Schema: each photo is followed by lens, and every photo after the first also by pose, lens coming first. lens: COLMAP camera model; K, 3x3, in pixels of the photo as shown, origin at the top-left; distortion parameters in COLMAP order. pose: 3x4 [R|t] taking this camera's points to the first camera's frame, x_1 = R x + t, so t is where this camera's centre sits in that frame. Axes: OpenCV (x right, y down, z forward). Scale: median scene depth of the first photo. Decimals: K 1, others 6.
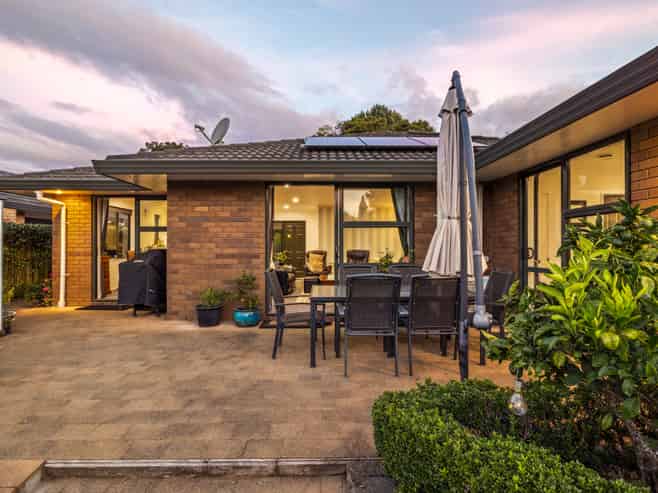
lens RADIAL K [[348.6, 0, 329.0], [0, 348.6, 246.5], [0, 0, 1]] dist [-0.003495, -0.000053]
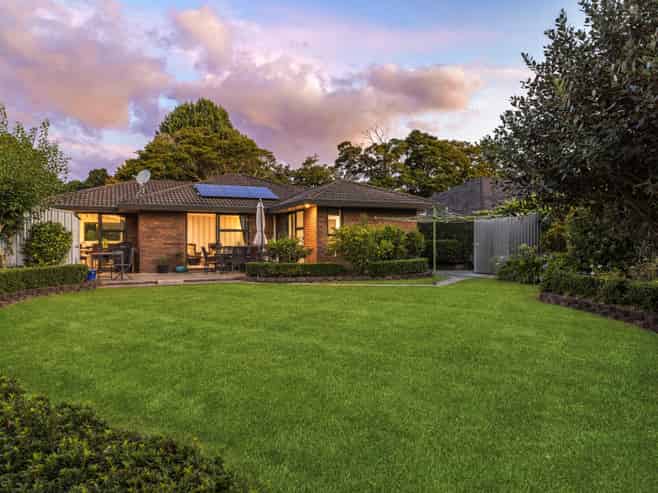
lens RADIAL K [[445.4, 0, 329.0], [0, 445.4, 246.5], [0, 0, 1]] dist [-0.002781, -0.000334]
pose [[0.904395, -0.006211, 0.426650, -0.582711], [0.007058, 0.999975, -0.000405, 0.052728], [-0.426637, 0.003378, 0.904417, -2.060834]]
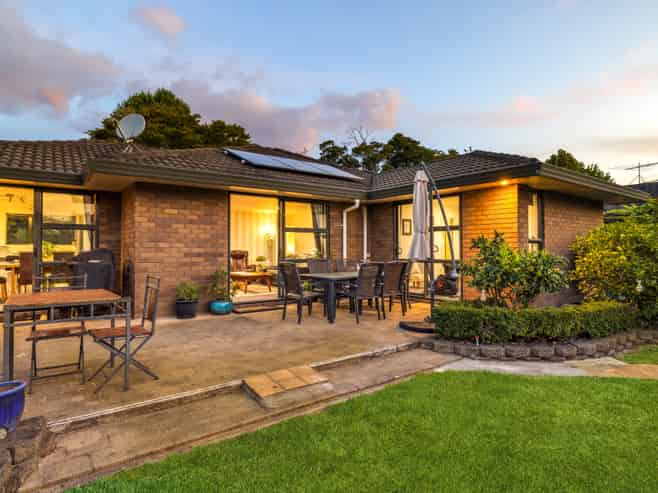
lens RADIAL K [[379.3, 0, 329.0], [0, 379.3, 246.5], [0, 0, 1]] dist [-0.005767, 0.000431]
pose [[0.808646, 0.004871, 0.588276, -0.654993], [-0.001302, 0.999978, -0.006491, 0.007874], [-0.588294, 0.004483, 0.808634, -0.226818]]
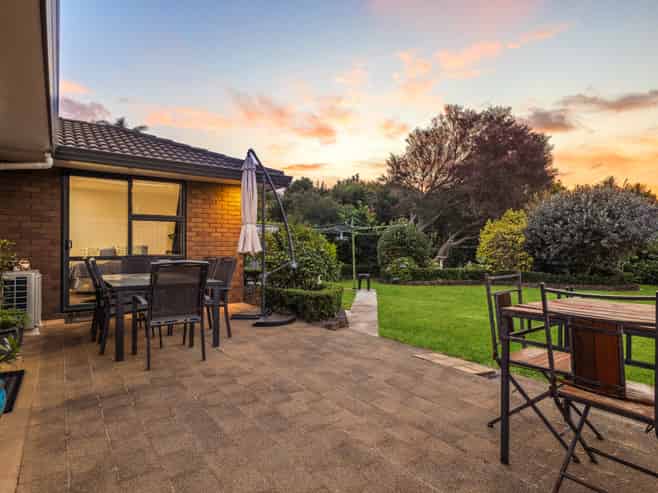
lens RADIAL K [[379.3, 0, 329.0], [0, 379.3, 246.5], [0, 0, 1]] dist [-0.005767, 0.000431]
pose [[-0.572229, -0.001736, 0.820092, -0.762491], [-0.003785, 0.999993, -0.000524, 0.020559], [-0.820085, -0.003404, -0.572231, 0.867976]]
